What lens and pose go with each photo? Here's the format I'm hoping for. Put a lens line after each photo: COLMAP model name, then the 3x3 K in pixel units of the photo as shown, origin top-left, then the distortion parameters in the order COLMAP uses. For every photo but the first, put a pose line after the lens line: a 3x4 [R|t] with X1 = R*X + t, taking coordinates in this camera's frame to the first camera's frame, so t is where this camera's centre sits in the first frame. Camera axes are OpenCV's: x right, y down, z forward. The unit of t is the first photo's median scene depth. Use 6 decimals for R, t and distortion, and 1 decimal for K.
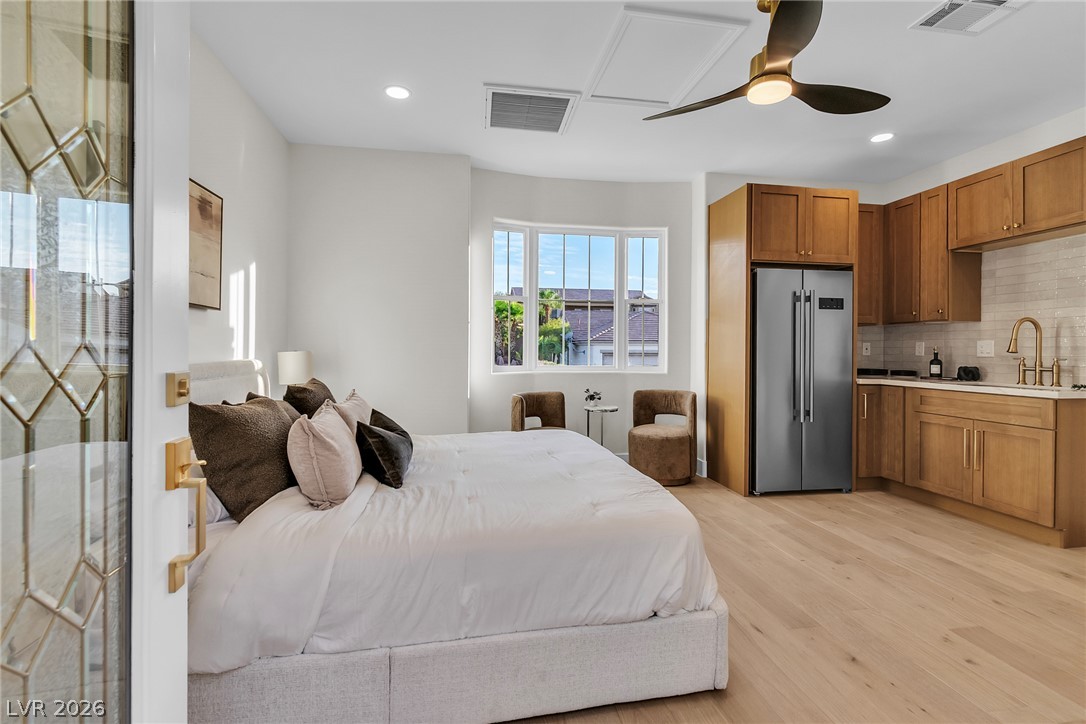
lens RADIAL K [[477.3, 0, 526.1], [0, 477.3, 344.1], [0, 0, 1]] dist [0.009687, -0.004216]
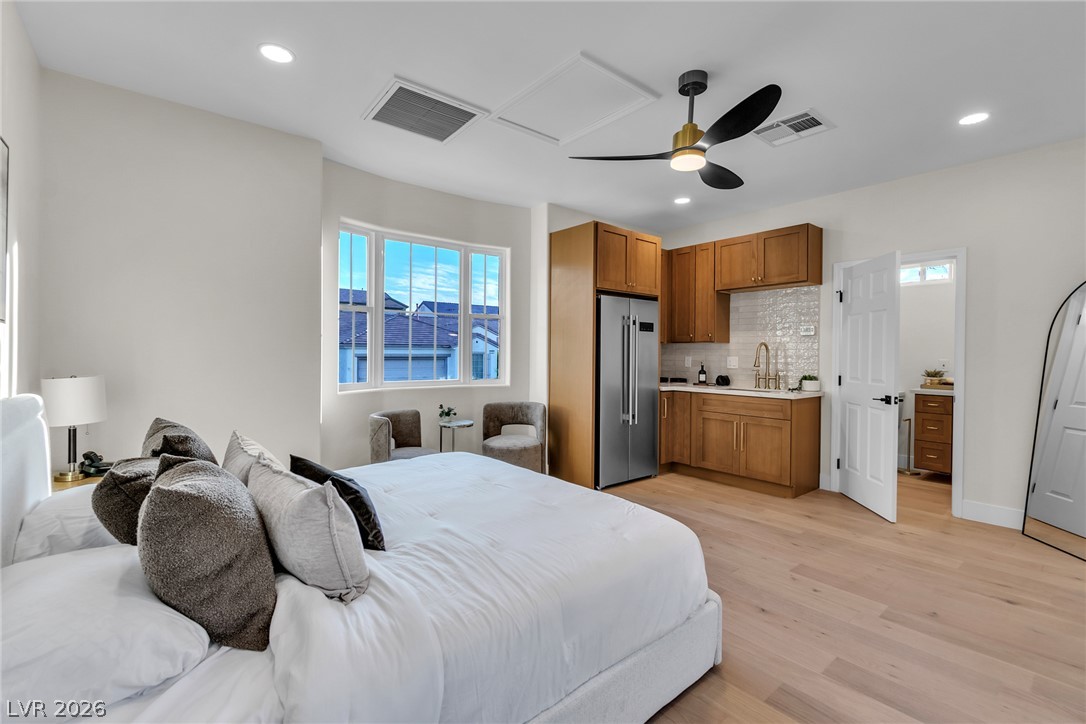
lens RADIAL K [[477.3, 0, 519.3], [0, 477.3, 349.4], [0, 0, 1]] dist [0.009687, -0.004216]
pose [[0.871606, 0.002143, 0.490202, -0.282778], [-0.005335, 0.999973, 0.005114, -0.034223], [-0.490177, -0.007073, 0.871594, 0.091231]]
